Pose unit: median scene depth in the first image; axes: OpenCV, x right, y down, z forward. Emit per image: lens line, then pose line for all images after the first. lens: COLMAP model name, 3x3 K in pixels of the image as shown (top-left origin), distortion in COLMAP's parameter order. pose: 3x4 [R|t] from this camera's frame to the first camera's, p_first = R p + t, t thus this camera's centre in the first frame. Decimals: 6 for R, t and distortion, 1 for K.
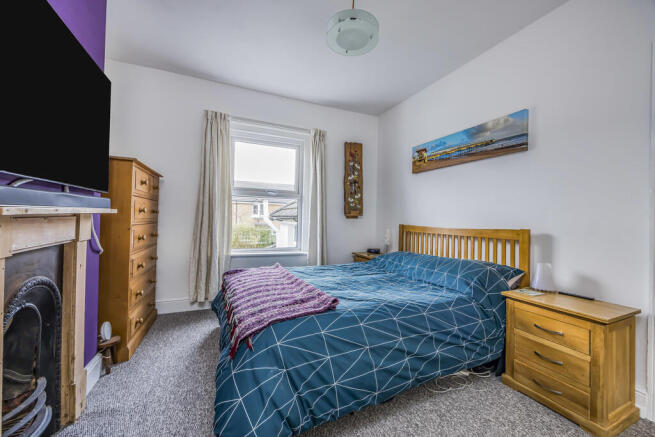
lens RADIAL K [[248.6, 0, 335.4], [0, 248.6, 219.3], [0, 0, 1]] dist [0.000764, -0.000151]
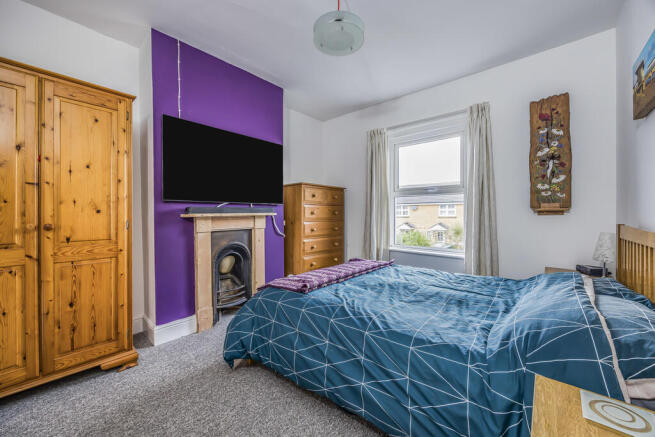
lens RADIAL K [[248.6, 0, 335.4], [0, 248.6, 219.3], [0, 0, 1]] dist [0.000764, -0.000151]
pose [[0.451859, -0.005513, -0.892073, 0.515761], [0.006926, 0.999972, -0.002671, 0.008220], [0.892063, -0.004971, 0.451884, 0.276934]]
